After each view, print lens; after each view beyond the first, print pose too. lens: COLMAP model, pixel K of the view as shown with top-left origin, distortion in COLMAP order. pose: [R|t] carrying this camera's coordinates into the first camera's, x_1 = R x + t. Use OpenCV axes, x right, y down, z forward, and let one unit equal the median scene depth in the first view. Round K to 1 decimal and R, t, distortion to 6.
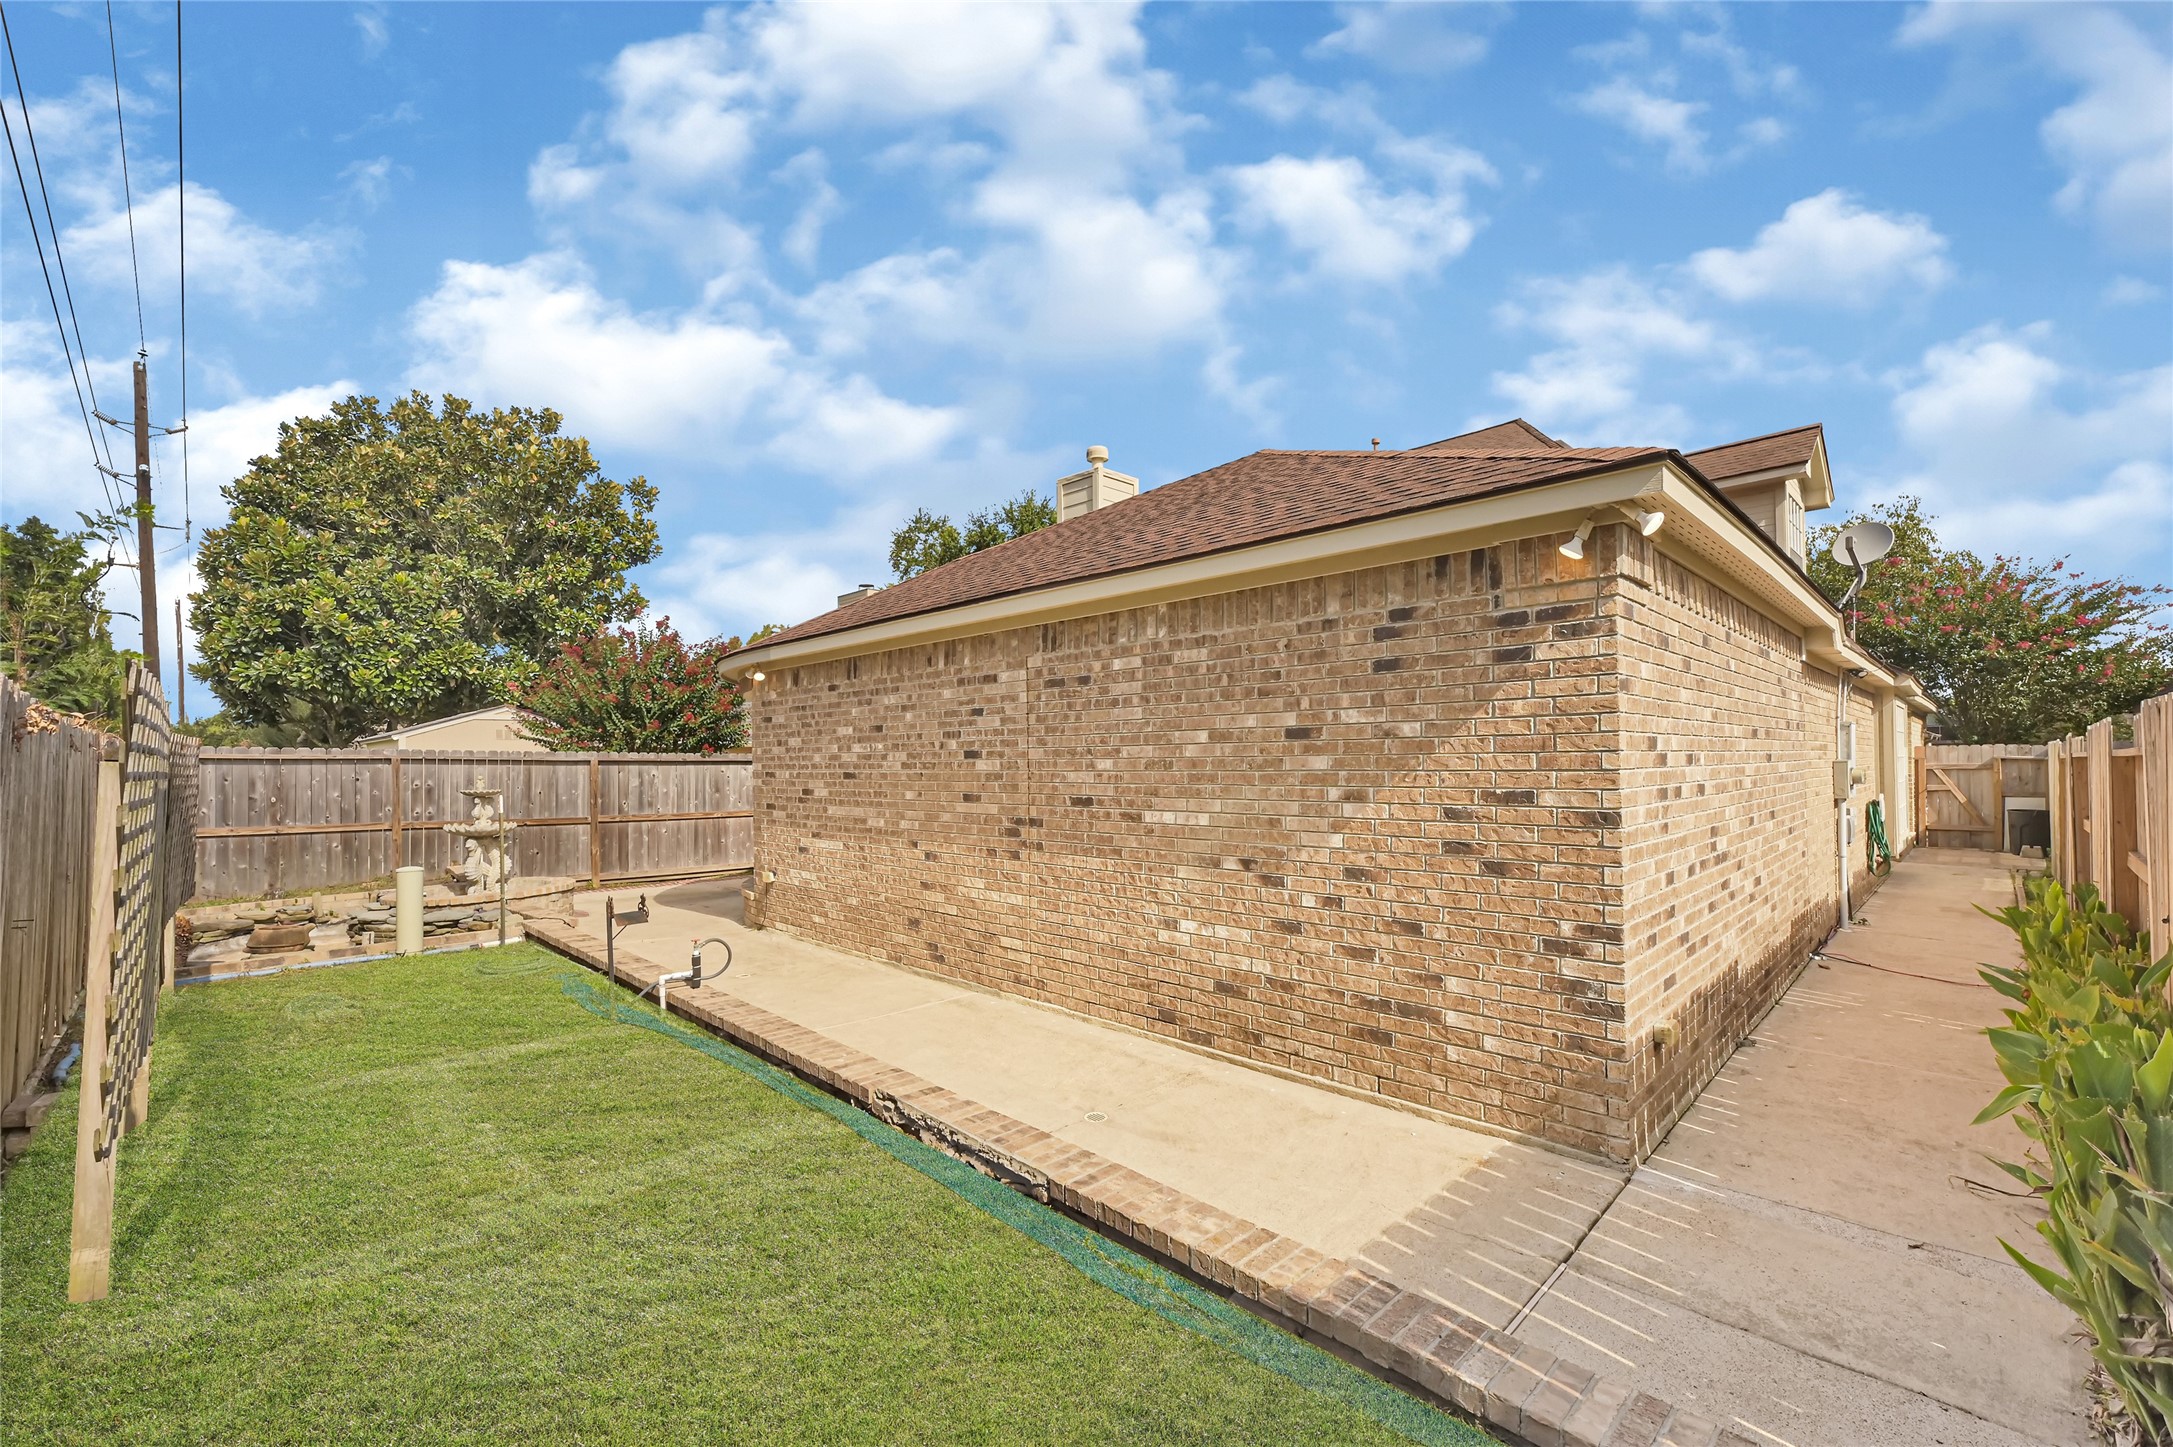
lens RADIAL K [[913.9, 0, 1086.5], [0, 913.9, 723.5], [0, 0, 1]] dist [0.000303, -0.000035]
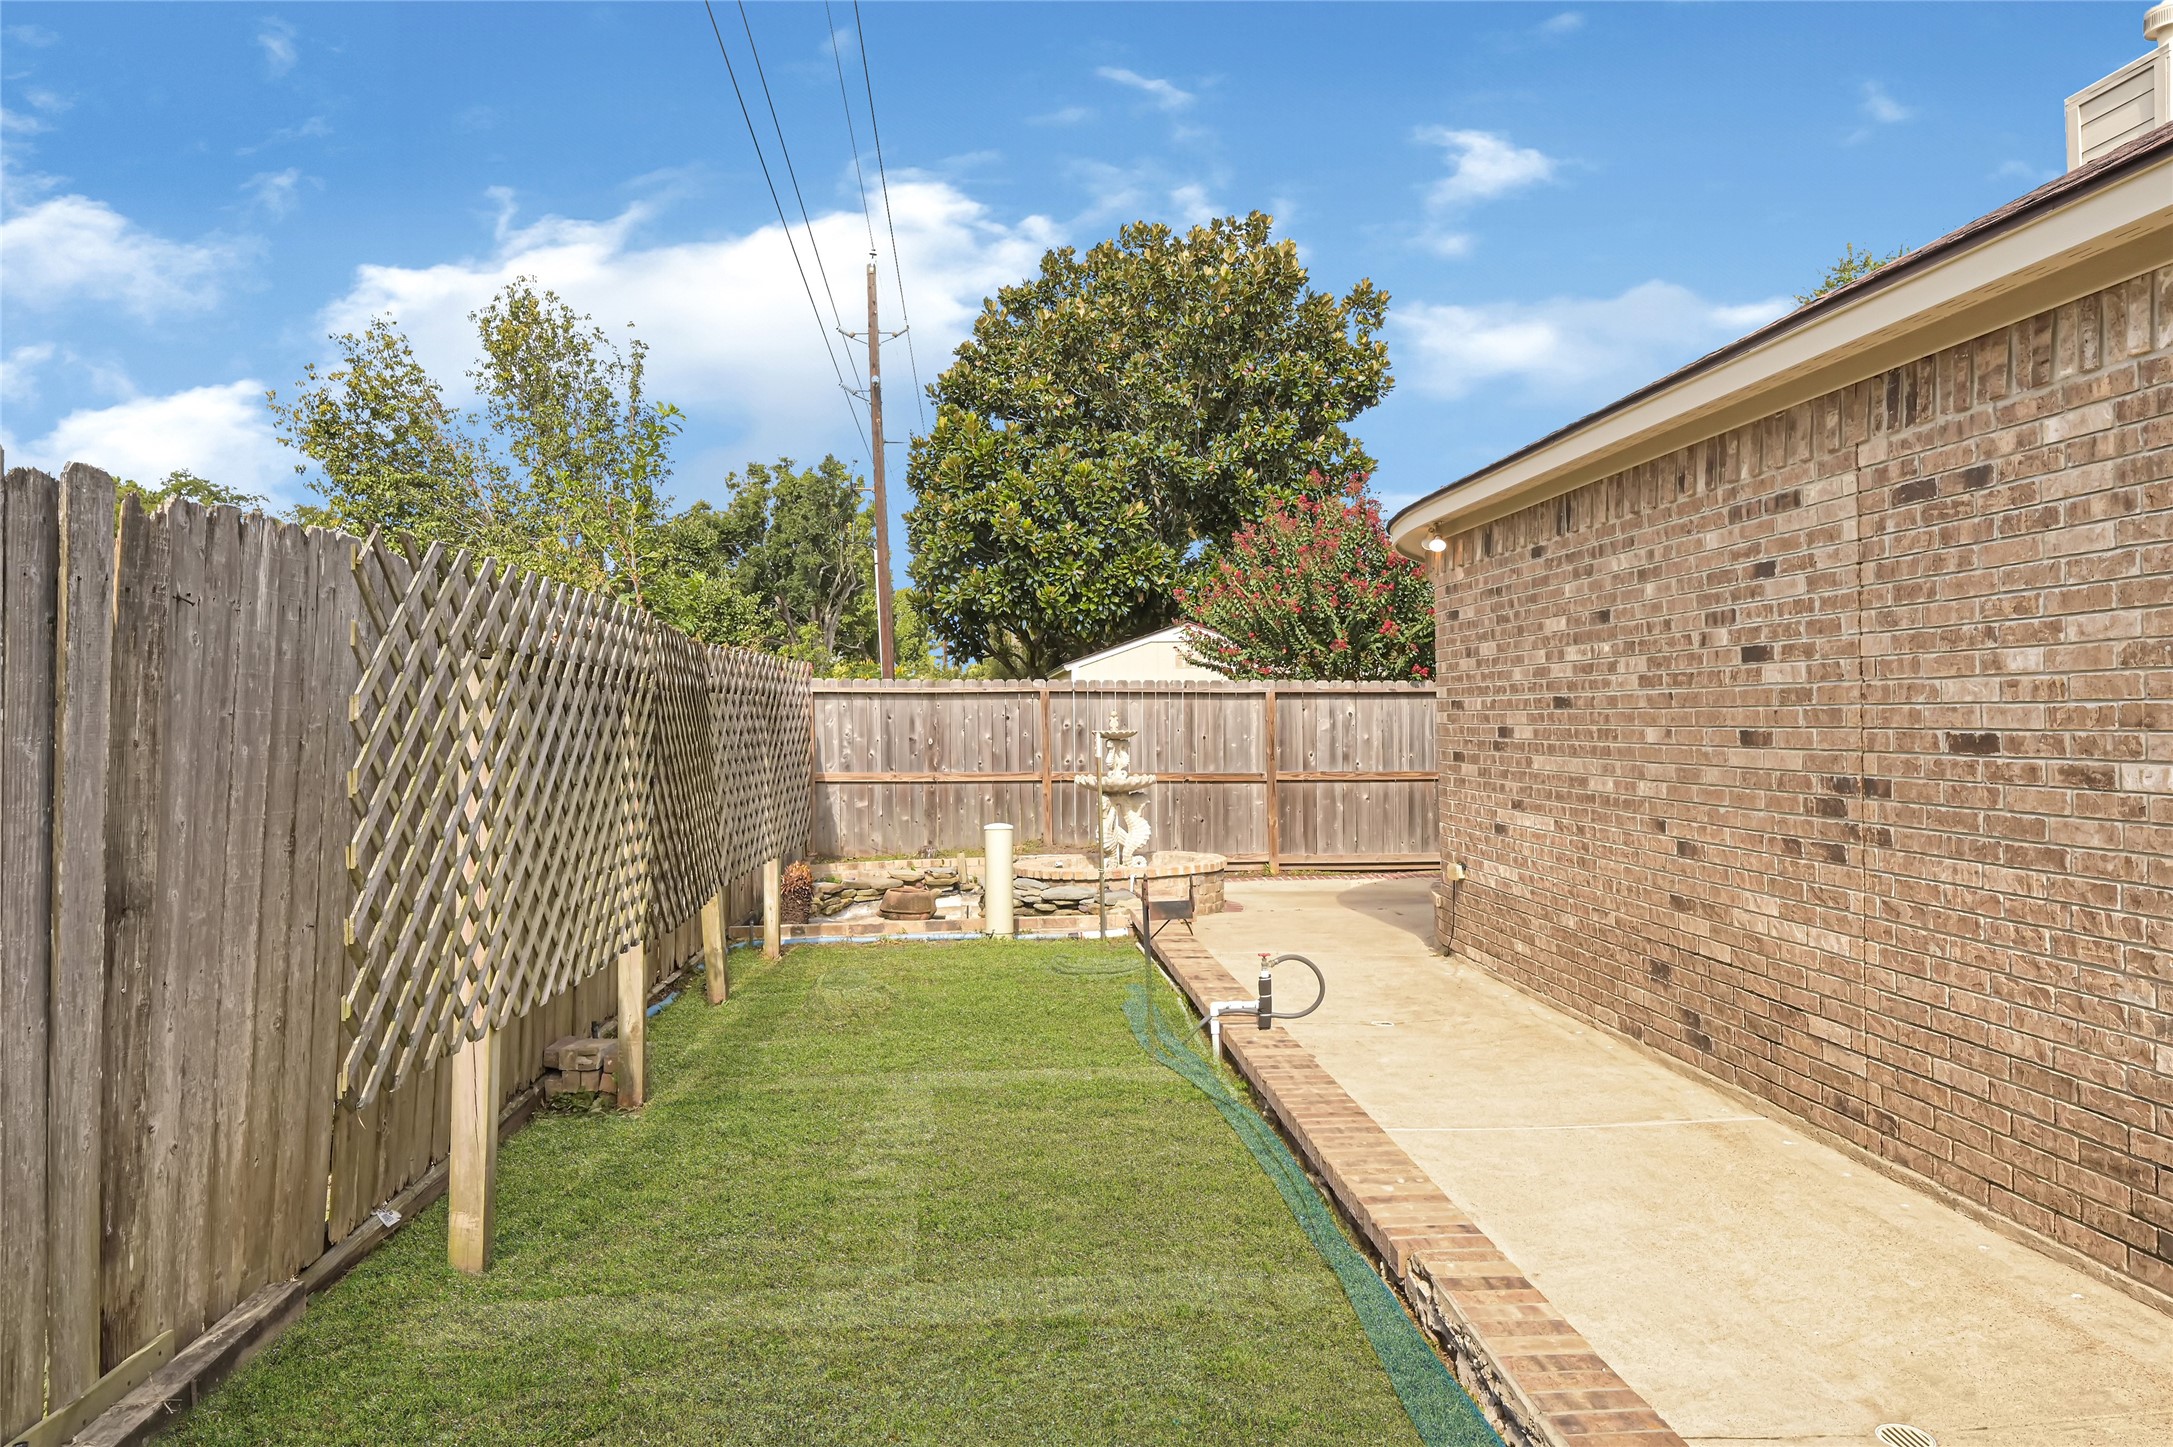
lens RADIAL K [[1419.4, 0, 1086.4], [0, 1419.4, 701.9], [0, 0, 1]] dist [-0.000140, -0.000821]
pose [[0.762775, -0.007334, -0.646622, 0.088141], [0.031150, 0.999192, 0.025412, 0.025075], [0.645913, -0.039526, 0.762387, 0.132410]]
